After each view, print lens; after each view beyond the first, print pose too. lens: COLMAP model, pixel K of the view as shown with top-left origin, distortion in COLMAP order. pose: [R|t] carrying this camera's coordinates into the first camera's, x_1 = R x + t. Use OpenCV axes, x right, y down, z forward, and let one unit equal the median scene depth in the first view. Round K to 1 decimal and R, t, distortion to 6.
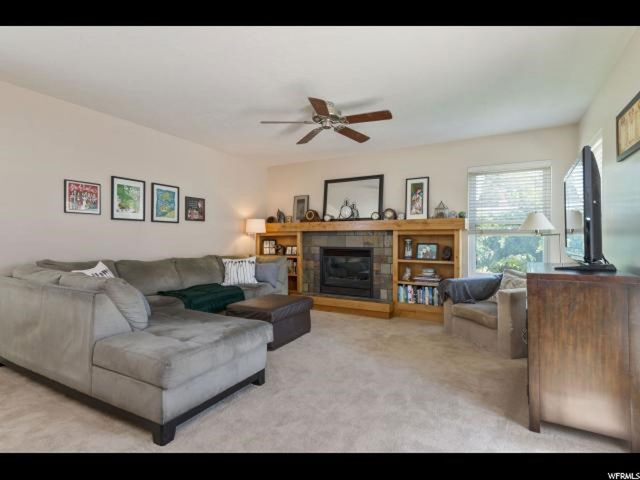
lens RADIAL K [[325.3, 0, 320.0], [0, 325.3, 240.0], [0, 0, 1]] dist [0.002292, 0.000265]
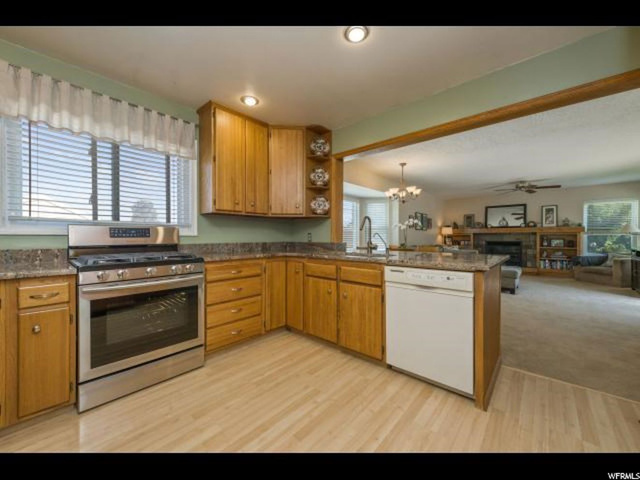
lens RADIAL K [[252.2, 0, 321.4], [0, 252.2, 238.8], [0, 0, 1]] dist [0.002736, -0.000313]
pose [[0.975693, -0.004583, -0.219092, -0.700894], [0.006569, 0.999944, 0.008337, -0.012022], [0.219042, -0.009574, 0.975669, -0.782553]]
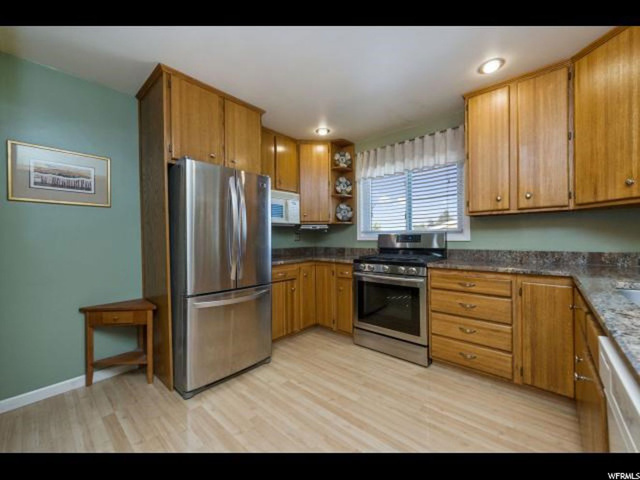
lens RADIAL K [[252.2, 0, 321.4], [0, 252.2, 238.8], [0, 0, 1]] dist [0.002736, -0.000313]
pose [[-0.226634, -0.002927, -0.973976, -0.481676], [0.009544, 0.999941, -0.005226, -0.021552], [0.973933, -0.010480, -0.226592, -0.436403]]
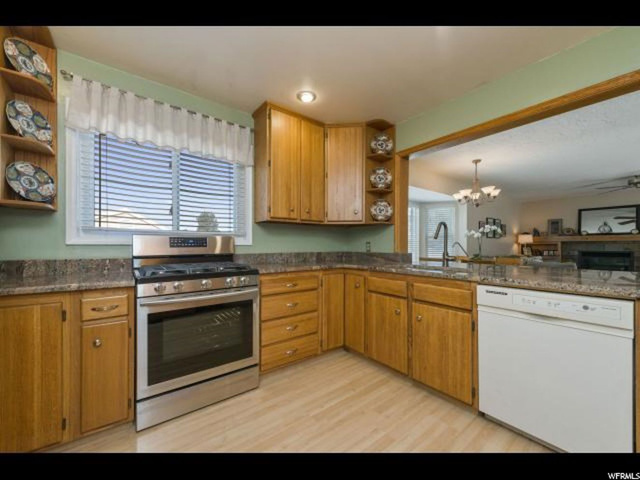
lens RADIAL K [[251.3, 0, 321.6], [0, 251.3, 246.8], [0, 0, 1]] dist [-0.000713, -0.000351]
pose [[0.918526, -0.001827, -0.395358, -0.752626], [0.004789, 0.999967, 0.006505, -0.015703], [0.395333, -0.007868, 0.918504, -0.719888]]
